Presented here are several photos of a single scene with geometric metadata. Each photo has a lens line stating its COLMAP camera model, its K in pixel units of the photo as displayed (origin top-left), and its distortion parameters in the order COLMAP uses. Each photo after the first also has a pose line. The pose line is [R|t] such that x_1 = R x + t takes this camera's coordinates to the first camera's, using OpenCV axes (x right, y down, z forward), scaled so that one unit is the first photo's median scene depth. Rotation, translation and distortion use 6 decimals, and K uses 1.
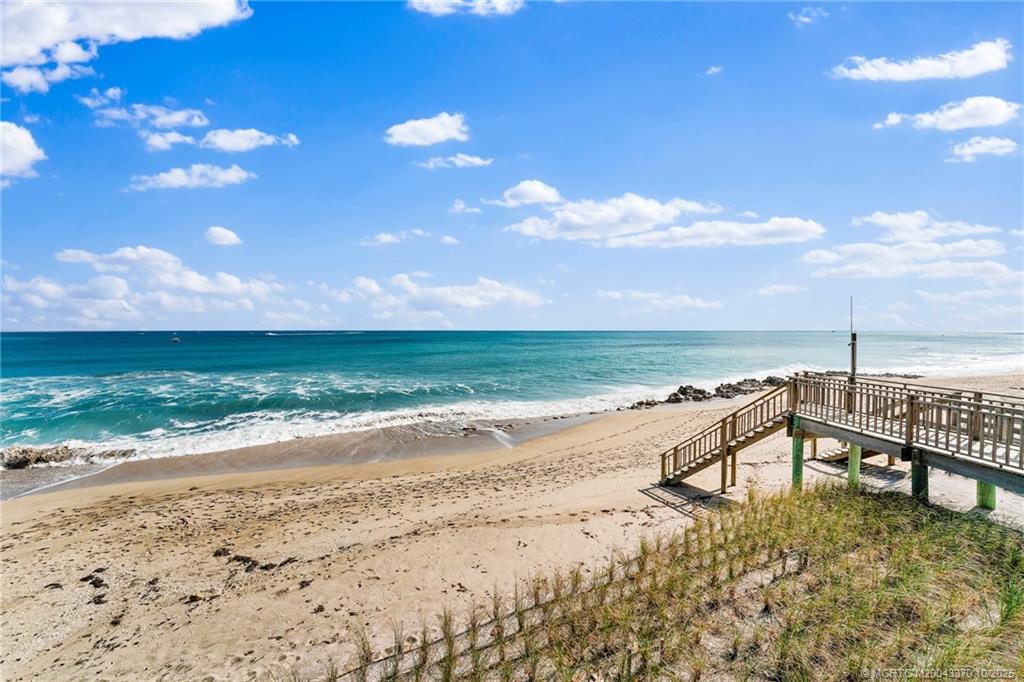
lens RADIAL K [[423.3, 0, 512.3], [0, 423.3, 341.4], [0, 0, 1]] dist [-0.001665, 0.000013]
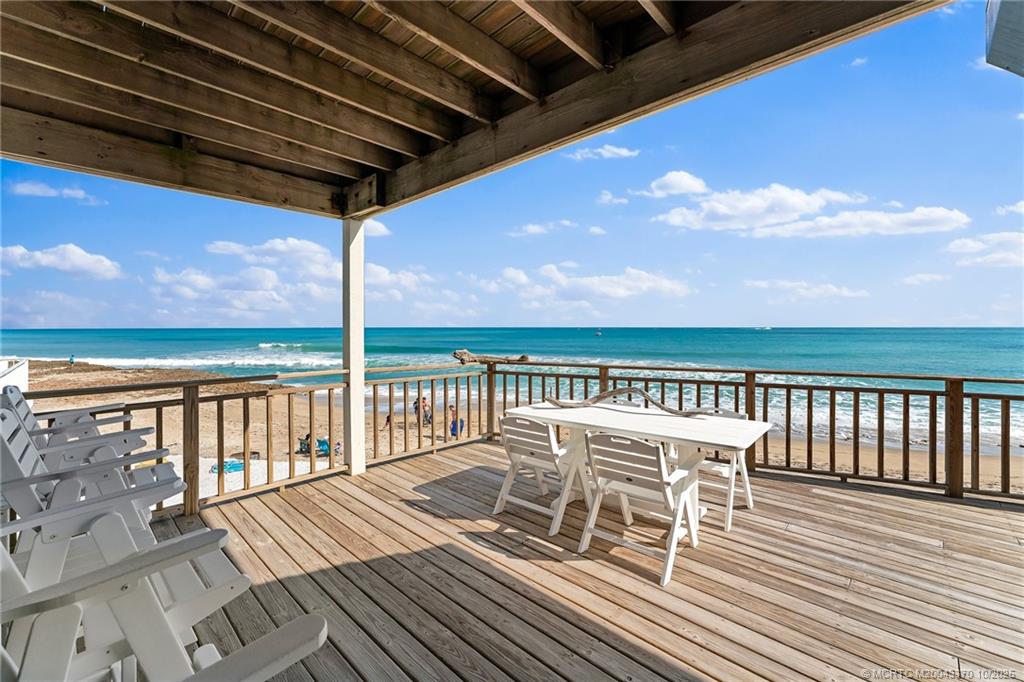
lens RADIAL K [[423.3, 0, 509.6], [0, 423.3, 334.7], [0, 0, 1]] dist [-0.001665, 0.000013]
pose [[0.999993, -0.003494, -0.001362, -0.356426], [0.003492, 0.999993, -0.001348, 0.009380], [0.001366, 0.001344, 0.999998, -0.009351]]
